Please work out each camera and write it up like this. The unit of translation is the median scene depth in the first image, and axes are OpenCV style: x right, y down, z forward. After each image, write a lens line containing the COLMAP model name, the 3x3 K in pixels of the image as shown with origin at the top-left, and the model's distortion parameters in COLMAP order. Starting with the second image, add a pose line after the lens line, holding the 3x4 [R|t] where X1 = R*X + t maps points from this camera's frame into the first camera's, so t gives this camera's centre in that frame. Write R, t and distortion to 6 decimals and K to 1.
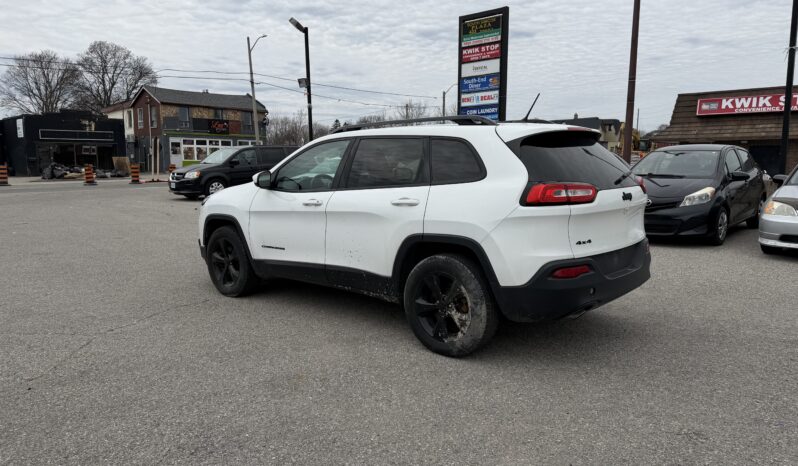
lens RADIAL K [[586.1, 0, 395.7], [0, 586.1, 241.2], [0, 0, 1]] dist [0.056547, -0.067852]
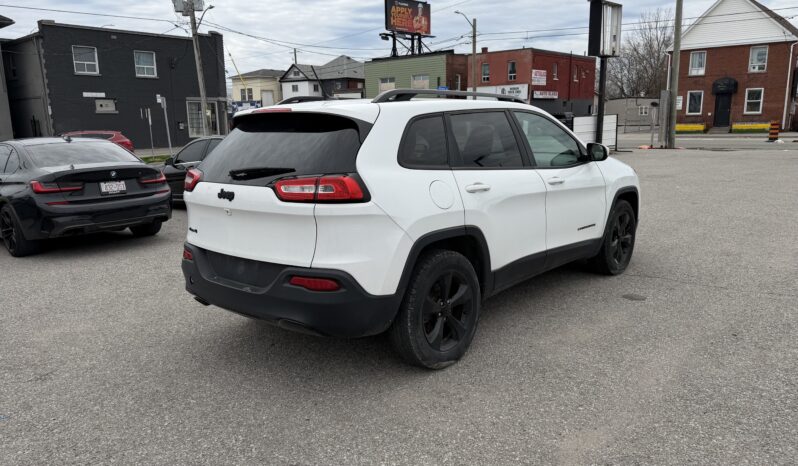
lens RADIAL K [[586.1, 0, 393.9], [0, 586.1, 236.7], [0, 0, 1]] dist [0.056547, -0.067852]
pose [[0.009020, 0.198243, -0.980111, 0.156843], [-0.118314, 0.973478, 0.195812, -0.026913], [0.992935, 0.114194, 0.032236, 0.156351]]
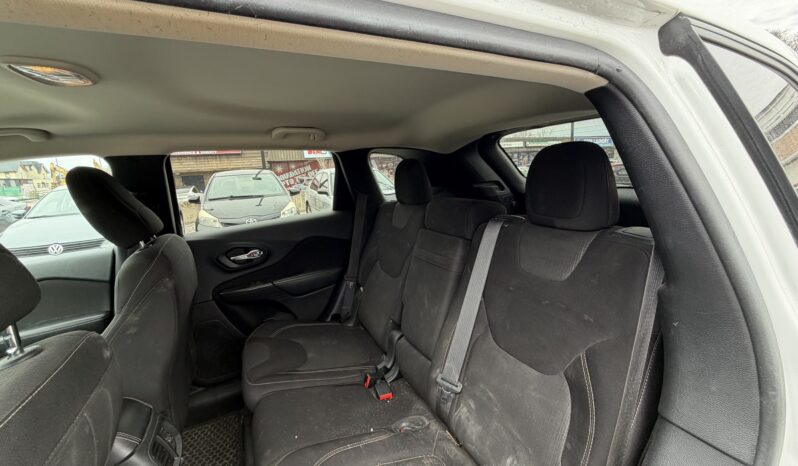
lens RADIAL K [[329.3, 0, 397.9], [0, 329.3, 234.4], [0, 0, 1]] dist [-0.000002, -0.000040]
pose [[0.378502, -0.194585, 0.904916, -0.007252], [0.184546, 0.973889, 0.132225, -0.020109], [-0.907017, 0.116951, 0.404529, 0.141418]]
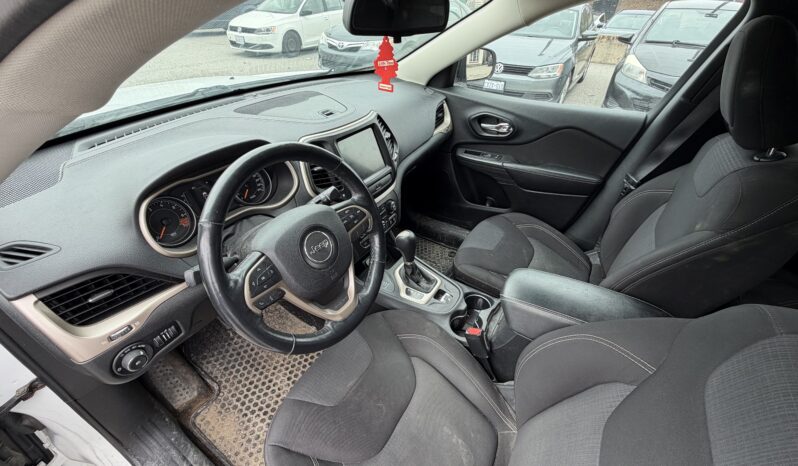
lens RADIAL K [[329.3, 0, 394.3], [0, 329.3, 232.6], [0, 0, 1]] dist [-0.000002, -0.000040]
pose [[0.984475, -0.065877, 0.162694, -0.018168], [-0.017103, 0.886485, 0.462442, -0.024465], [-0.174690, -0.458045, 0.871595, 0.158184]]
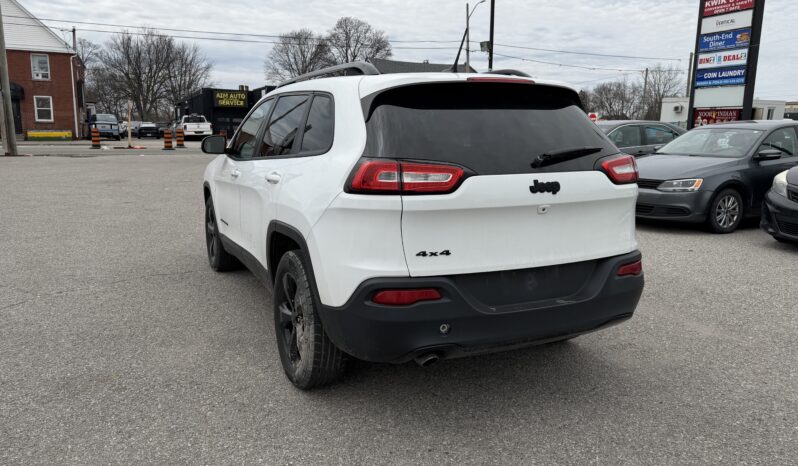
lens RADIAL K [[586.1, 0, 393.5], [0, 586.1, 237.9], [0, 0, 1]] dist [0.056547, -0.067852]
pose [[0.921499, 0.088211, -0.378231, 0.062397], [-0.071688, 0.995764, 0.057575, -0.005990], [0.381708, -0.025941, 0.923919, 0.045751]]
